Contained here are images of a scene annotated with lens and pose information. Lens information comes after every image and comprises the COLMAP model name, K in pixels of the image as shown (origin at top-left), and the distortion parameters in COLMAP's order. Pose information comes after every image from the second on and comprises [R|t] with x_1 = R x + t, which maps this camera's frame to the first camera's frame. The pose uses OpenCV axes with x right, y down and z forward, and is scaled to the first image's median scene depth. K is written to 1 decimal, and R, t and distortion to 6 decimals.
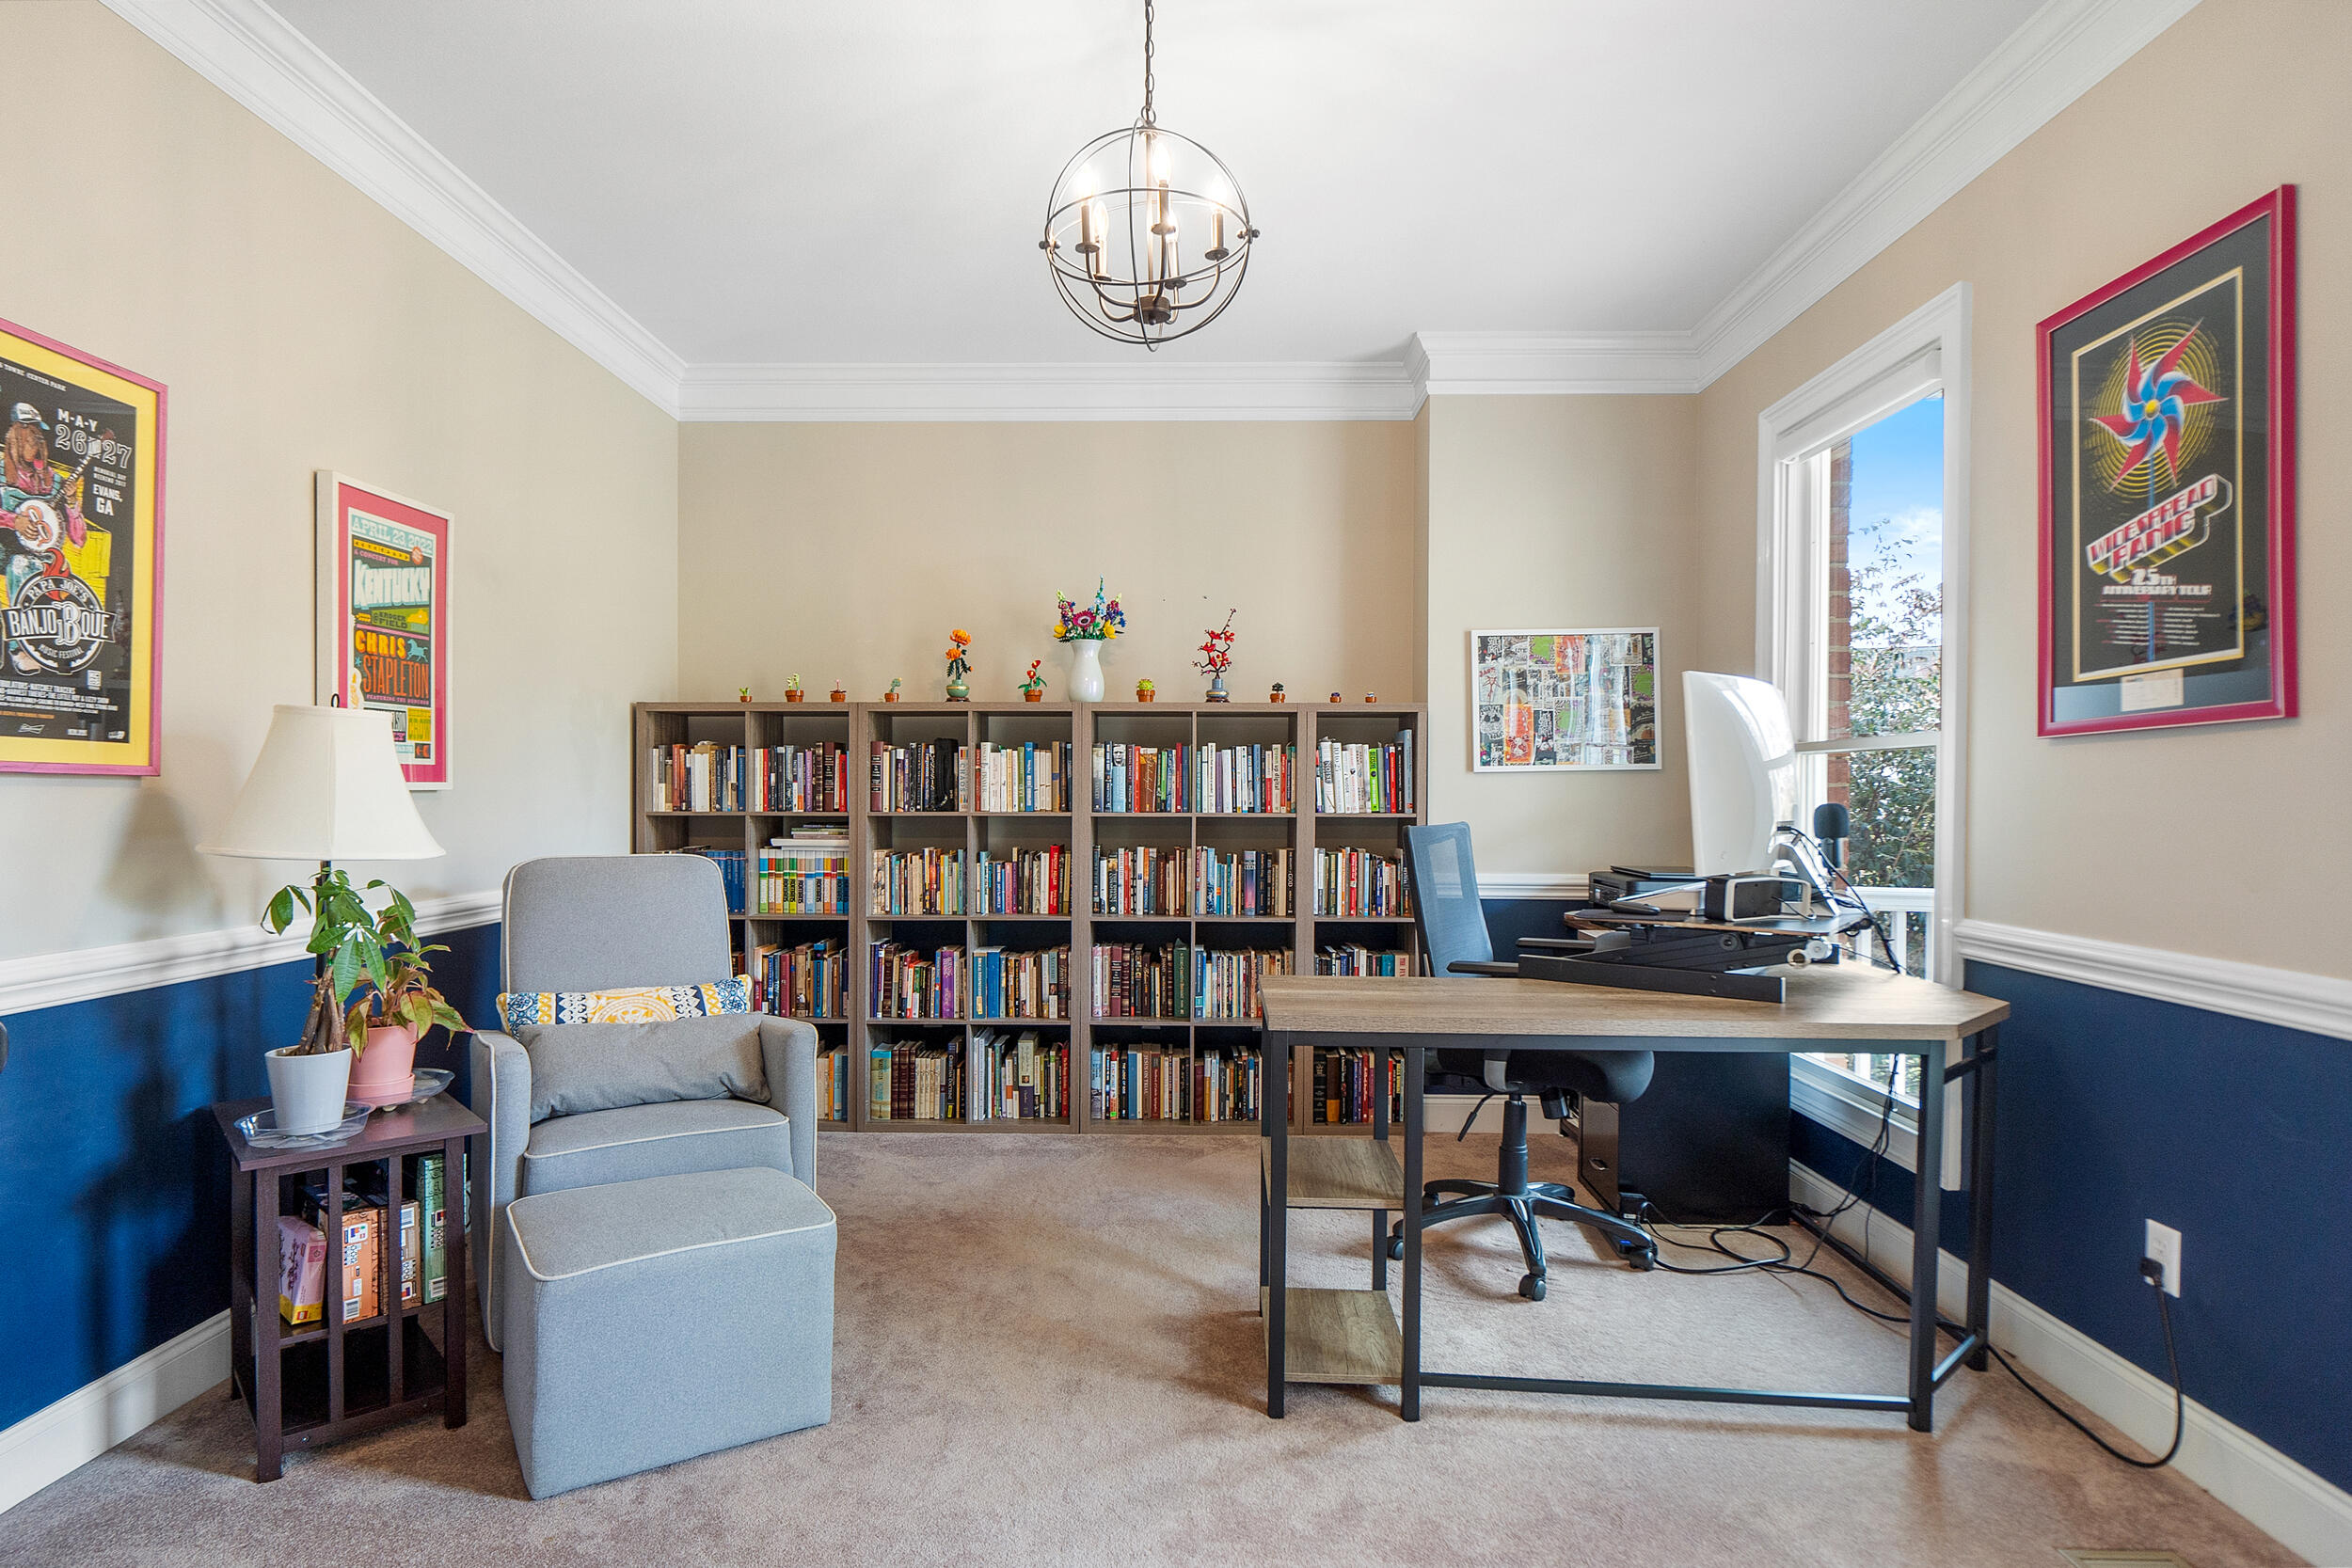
lens RADIAL K [[1258.8, 0, 1176.0], [0, 1258.8, 784.0], [0, 0, 1]] dist [0.000256, -0.000413]
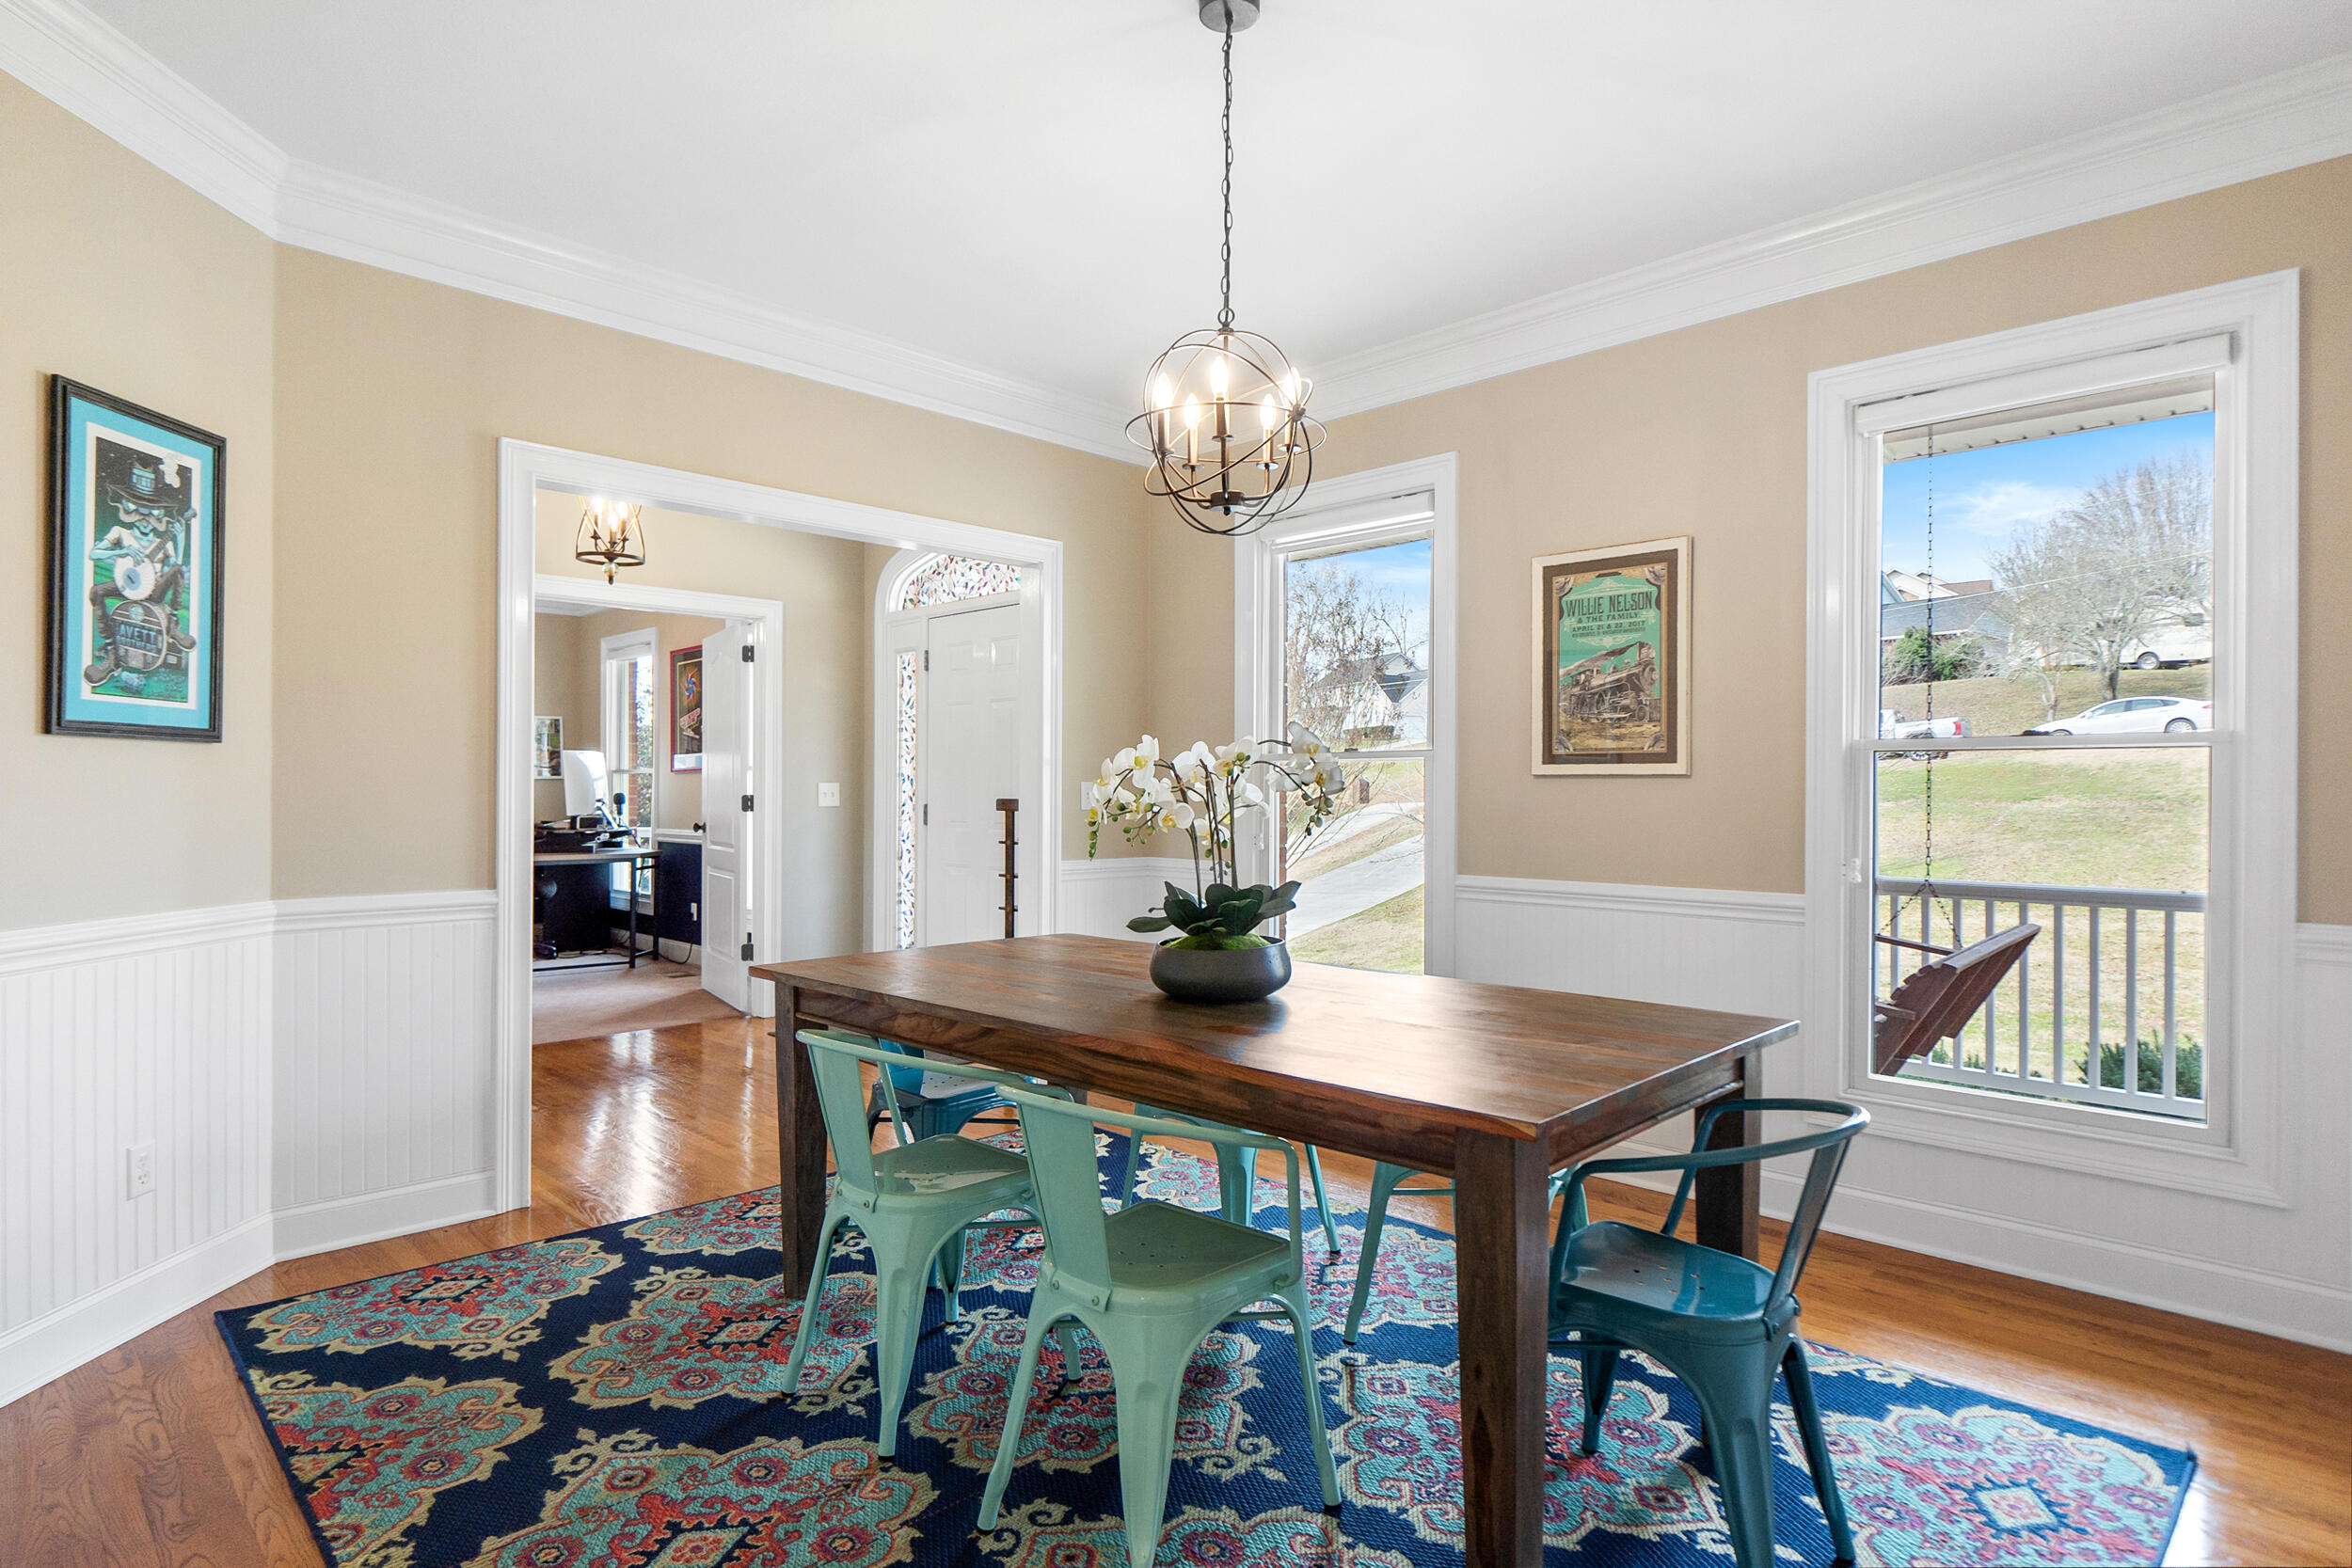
lens RADIAL K [[1258.8, 0, 1176.0], [0, 1258.8, 784.0], [0, 0, 1]] dist [0.000256, -0.000413]
pose [[0.701297, -0.005170, 0.712850, -0.539915], [-0.000185, 0.999972, 0.007434, -0.023218], [-0.712869, -0.005346, 0.701277, -1.618848]]
